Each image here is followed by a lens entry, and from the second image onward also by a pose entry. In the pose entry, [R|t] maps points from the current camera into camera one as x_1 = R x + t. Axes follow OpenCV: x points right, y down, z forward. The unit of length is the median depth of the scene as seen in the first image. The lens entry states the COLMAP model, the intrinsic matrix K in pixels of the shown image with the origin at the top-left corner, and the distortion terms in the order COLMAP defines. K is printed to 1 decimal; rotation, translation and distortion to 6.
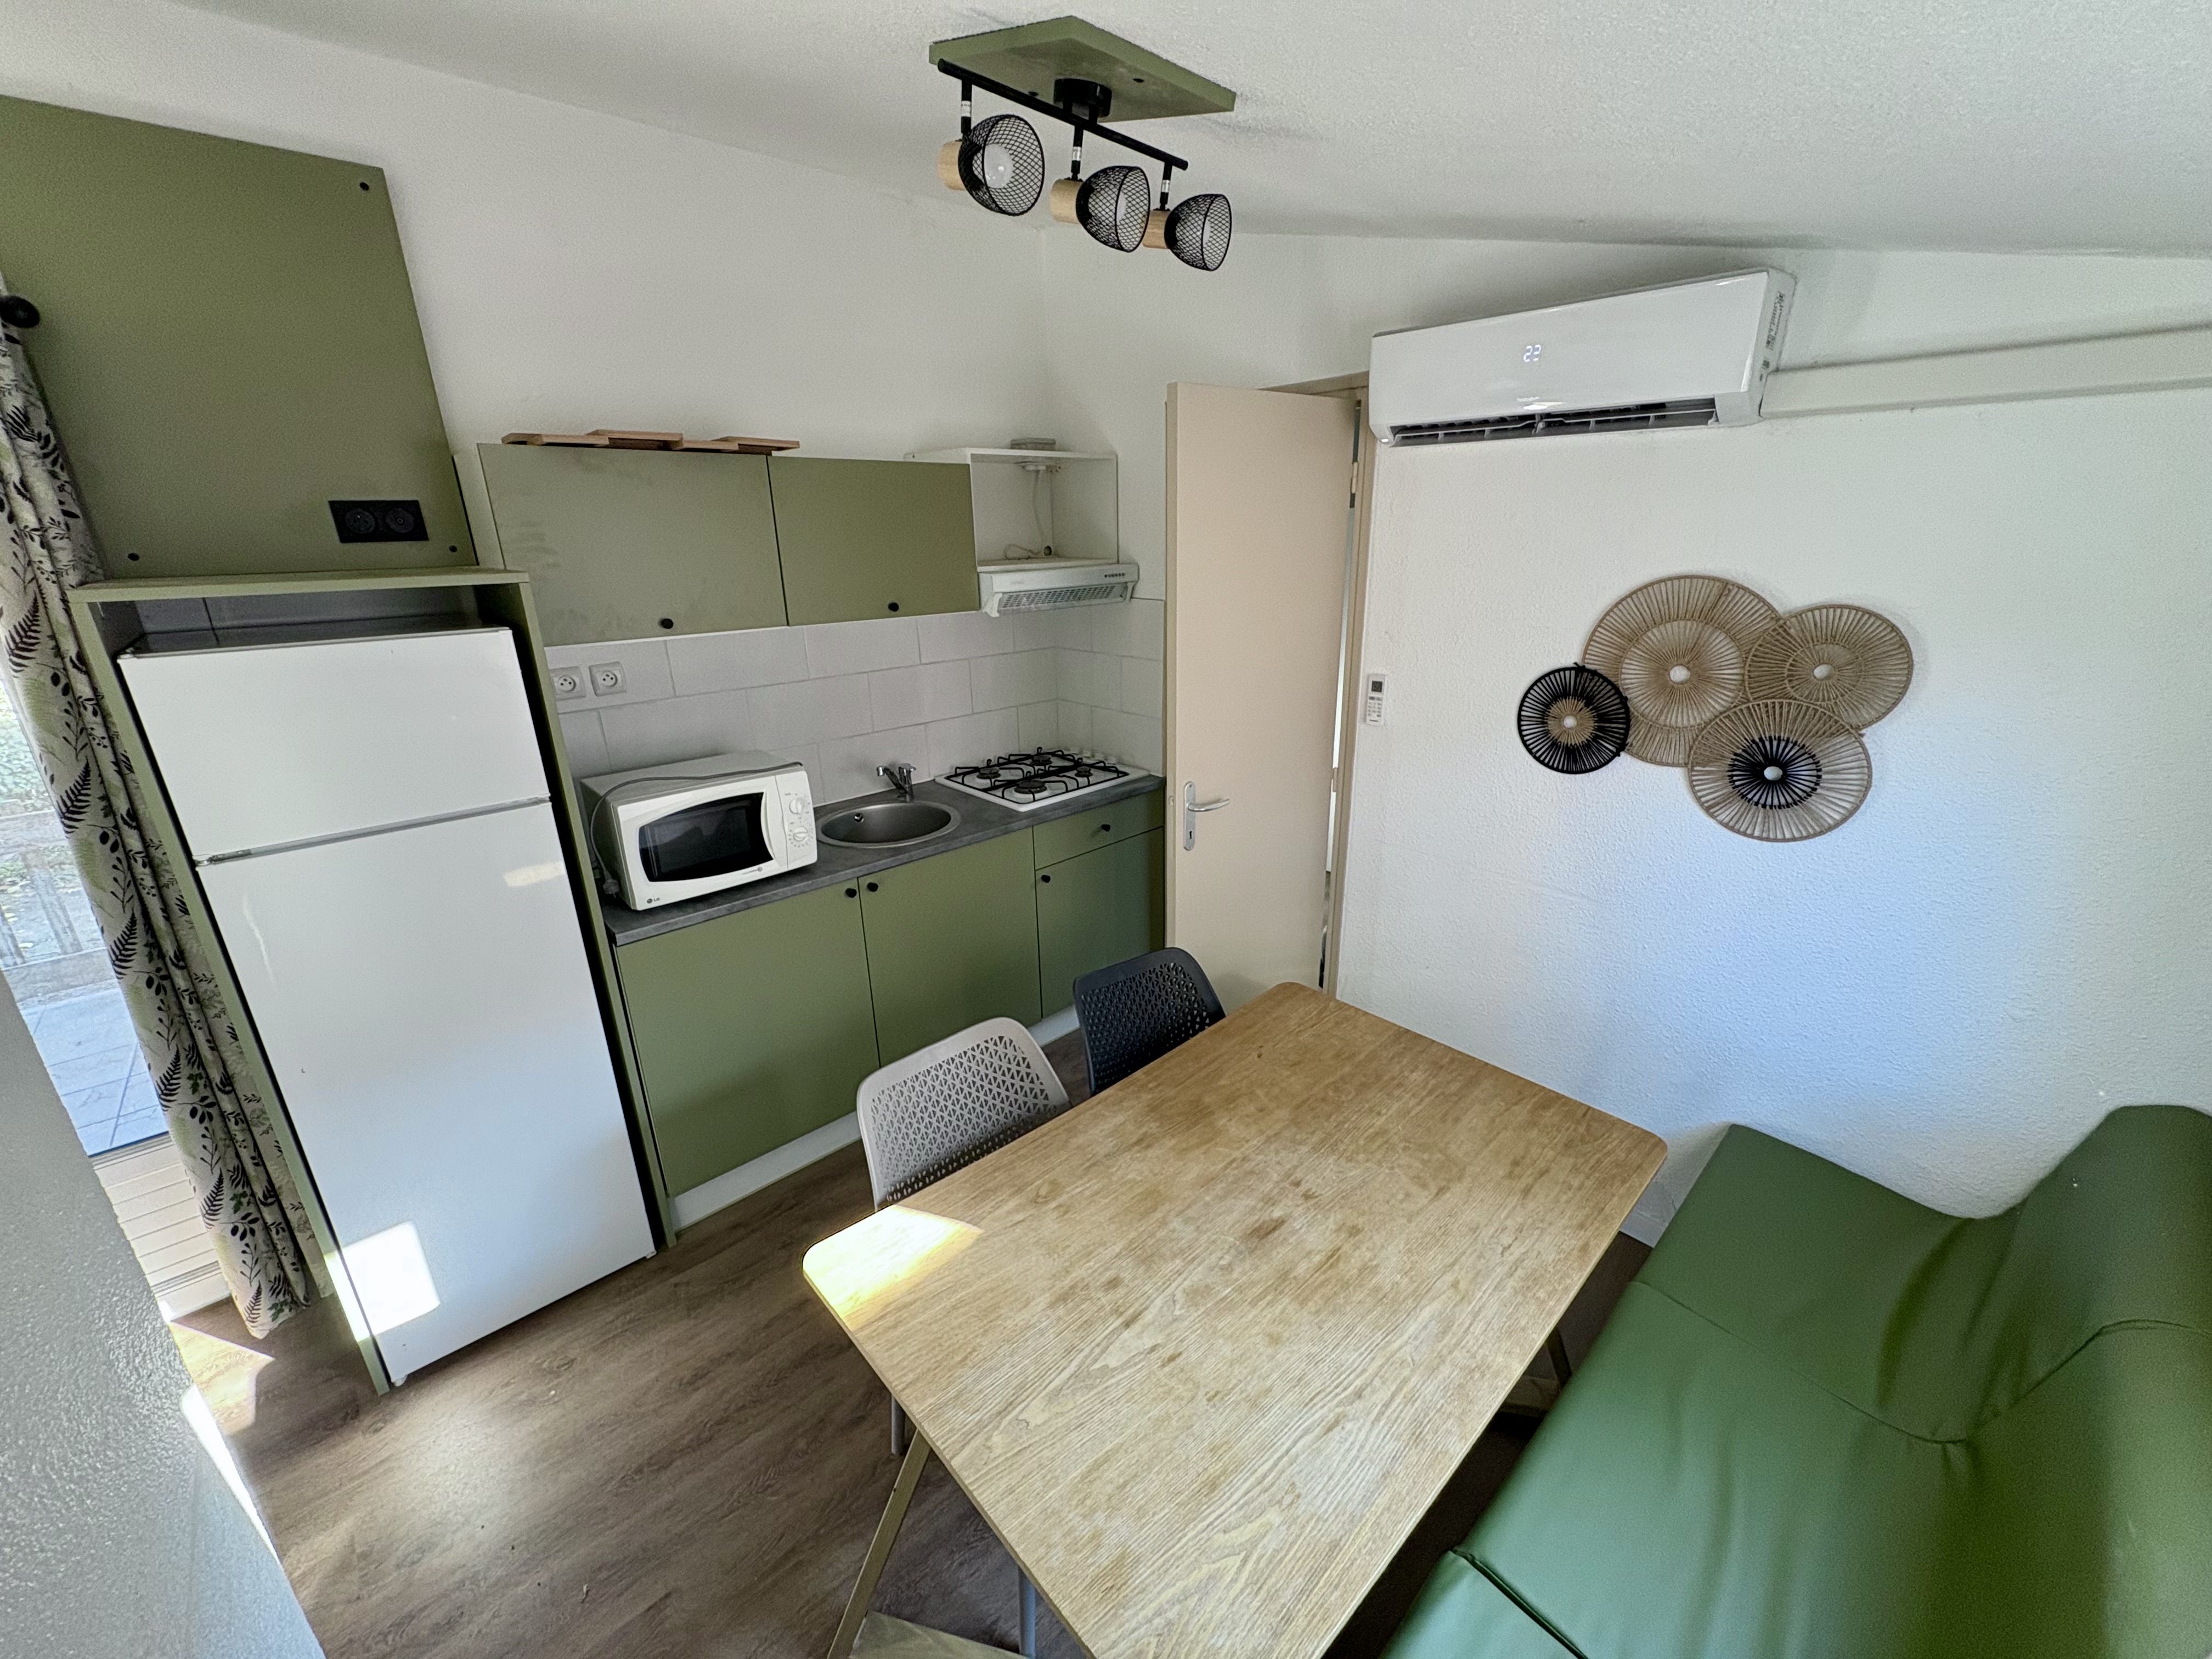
lens RADIAL K [[879.3, 0, 1102.6], [0, 879.3, 829.5], [0, 0, 1]] dist [-0.007064, 0.001186]
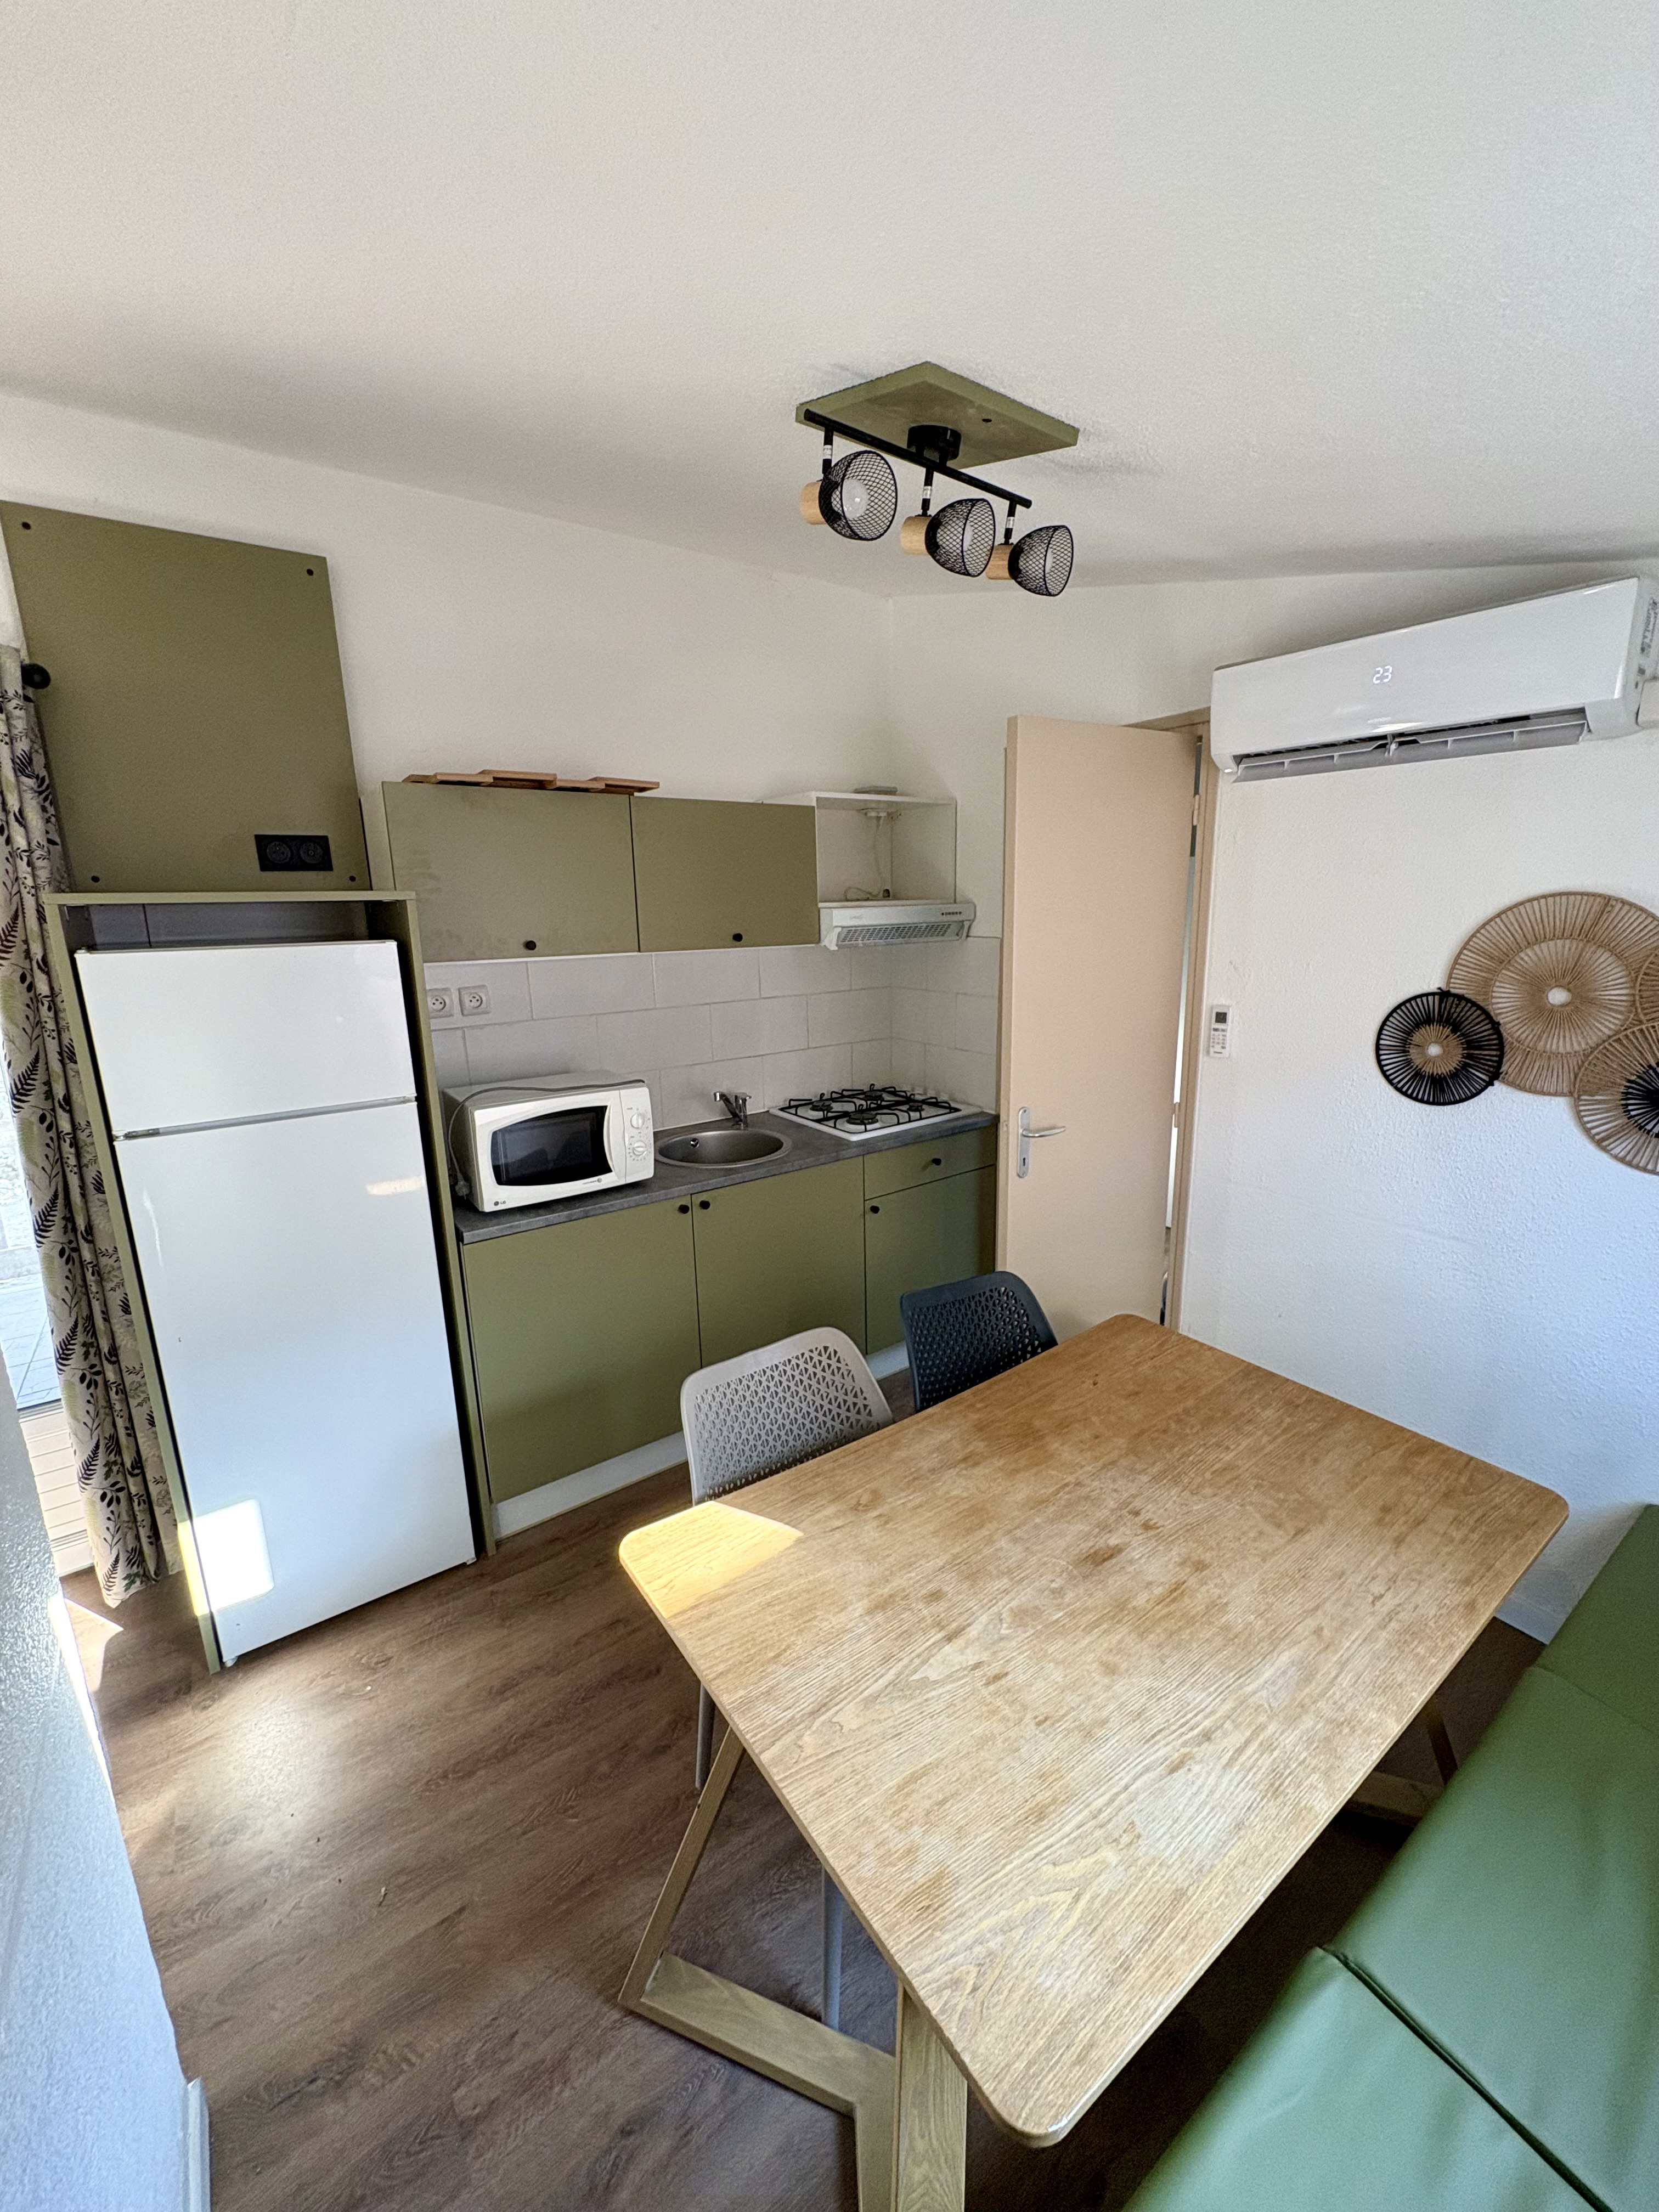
lens RADIAL K [[879.3, 0, 828.5], [0, 879.3, 1103.0], [0, 0, 1]] dist [-0.007064, 0.001186]
pose [[0.992677, 0.024620, -0.118260, -0.002455], [-0.036685, 0.994214, -0.100957, 0.061696], [0.115090, 0.104556, 0.987837, -0.001535]]
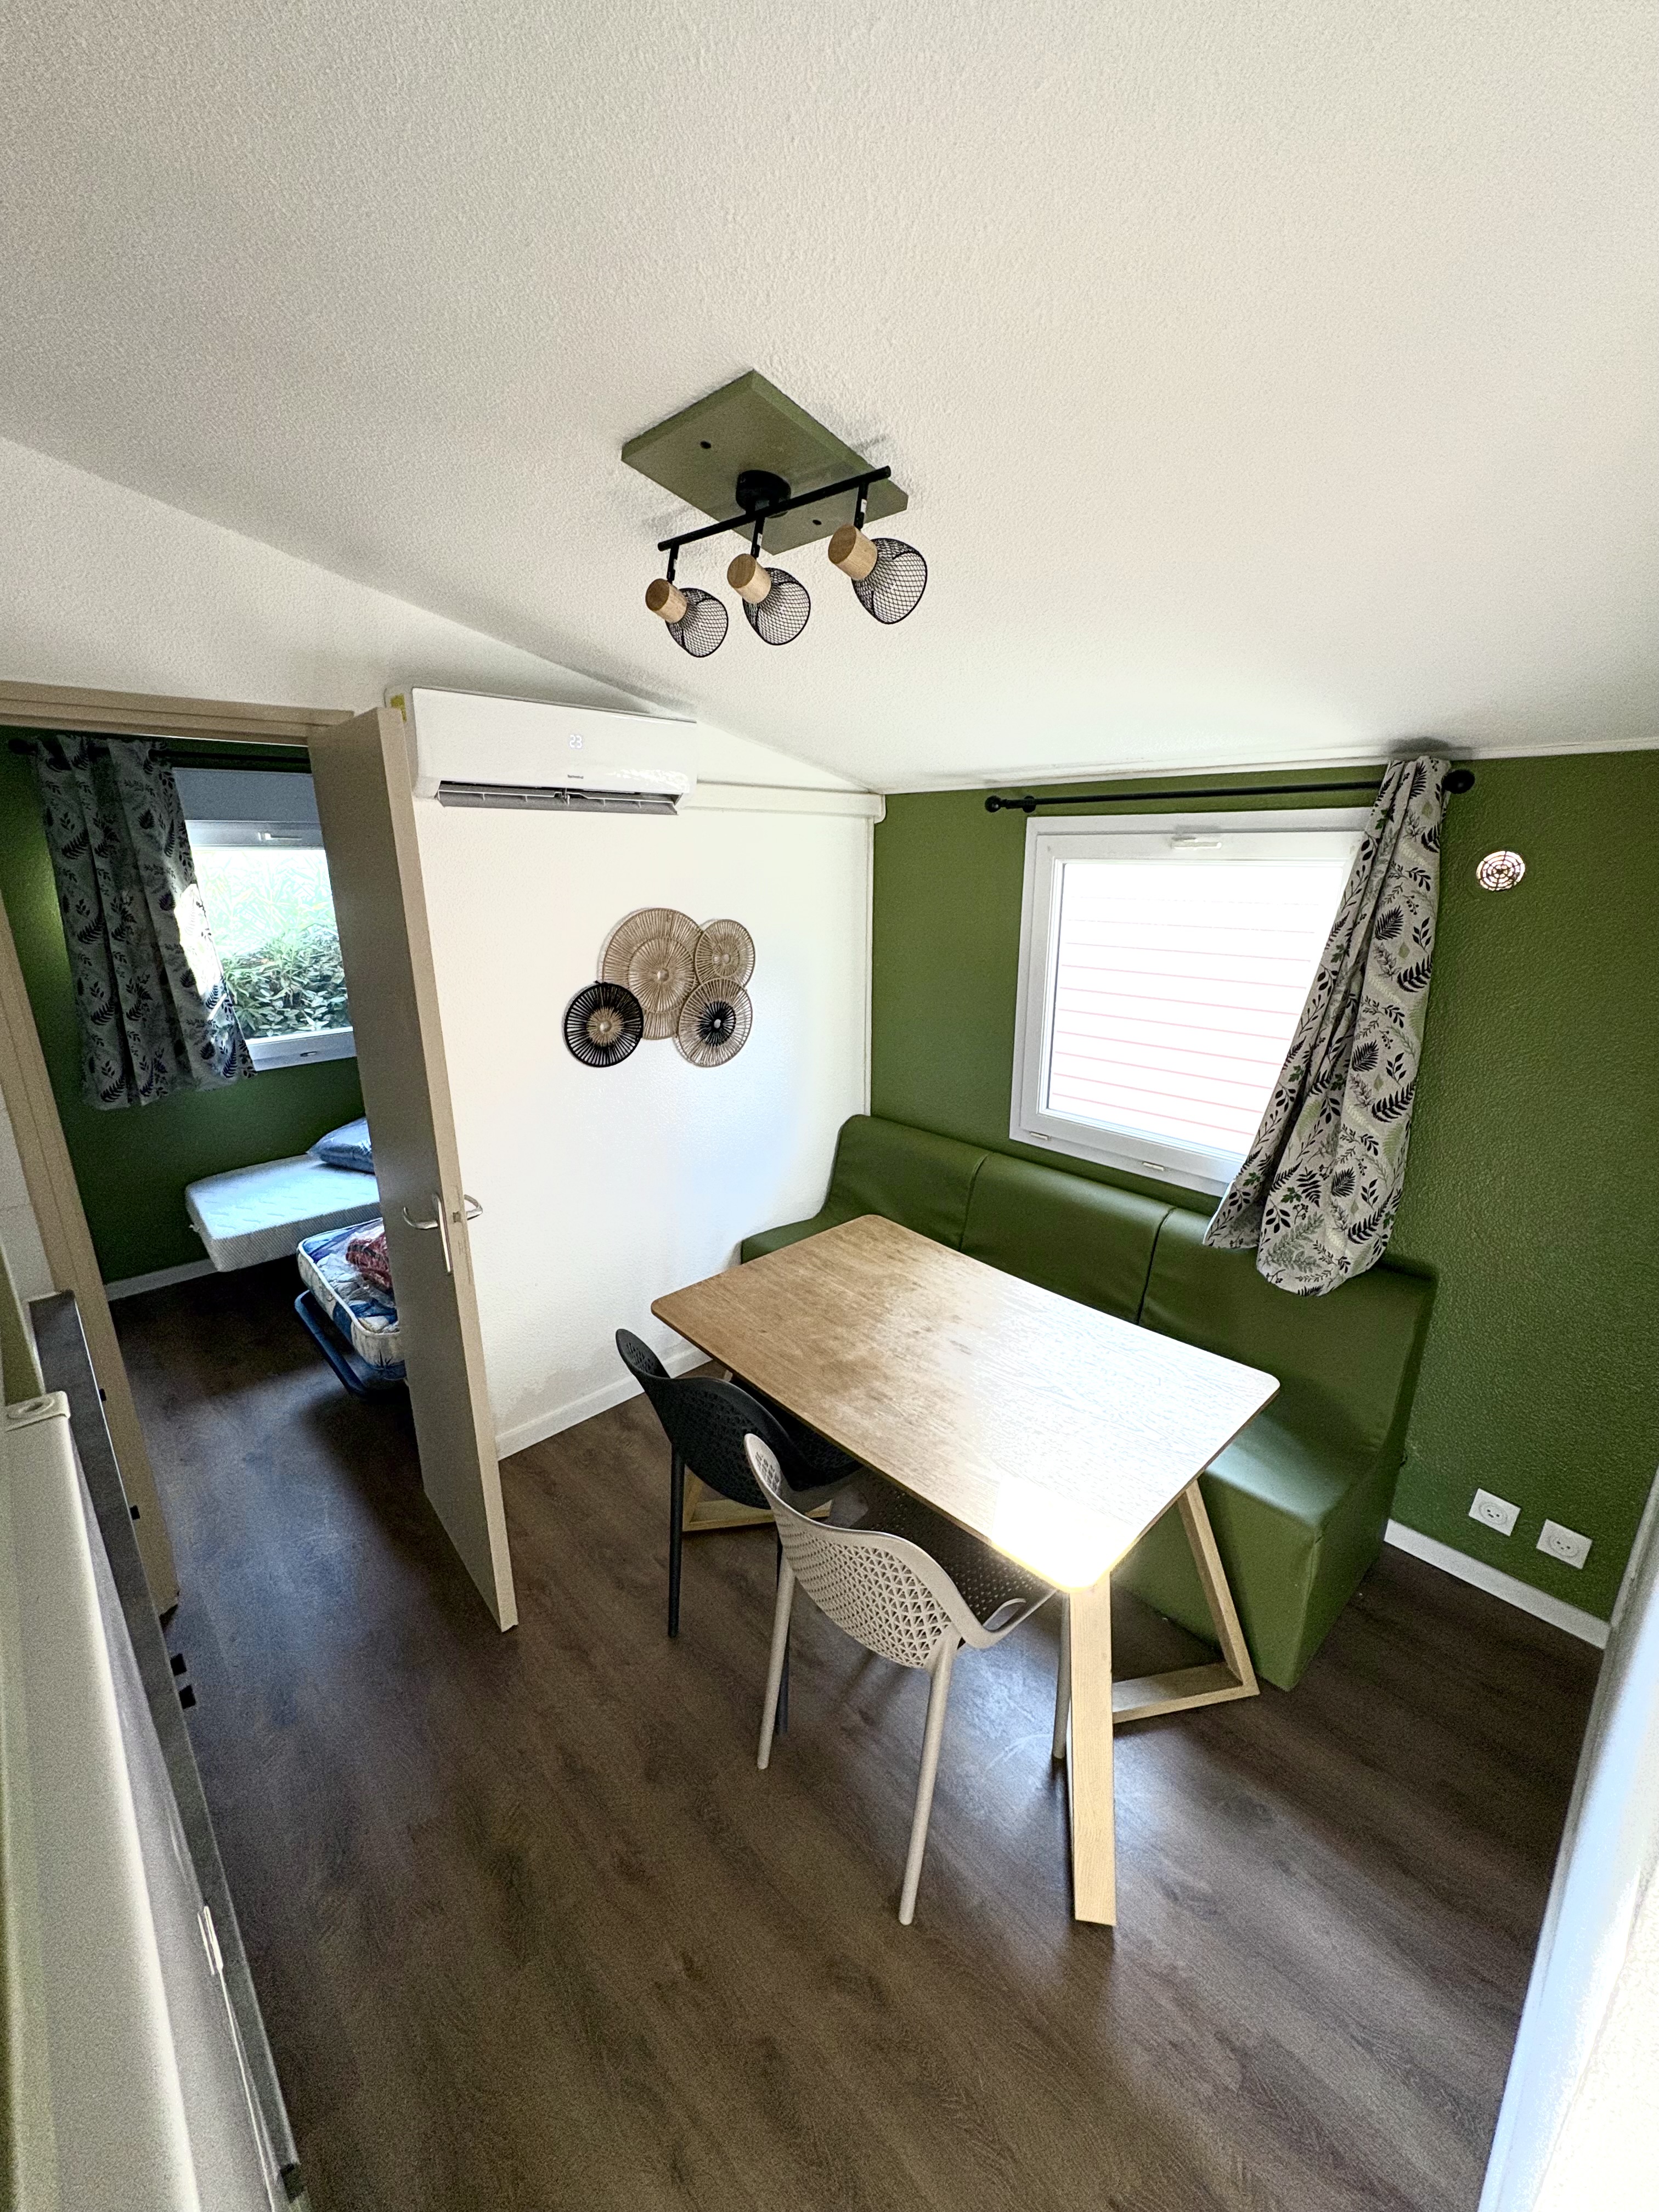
lens RADIAL K [[879.3, 0, 813.6], [0, 879.3, 1101.8], [0, 0, 1]] dist [-0.007064, 0.001186]
pose [[-0.006418, -0.262369, 0.964946, -0.849469], [0.327841, 0.911081, 0.249903, -0.281185], [-0.944711, 0.317953, 0.080168, 0.746987]]
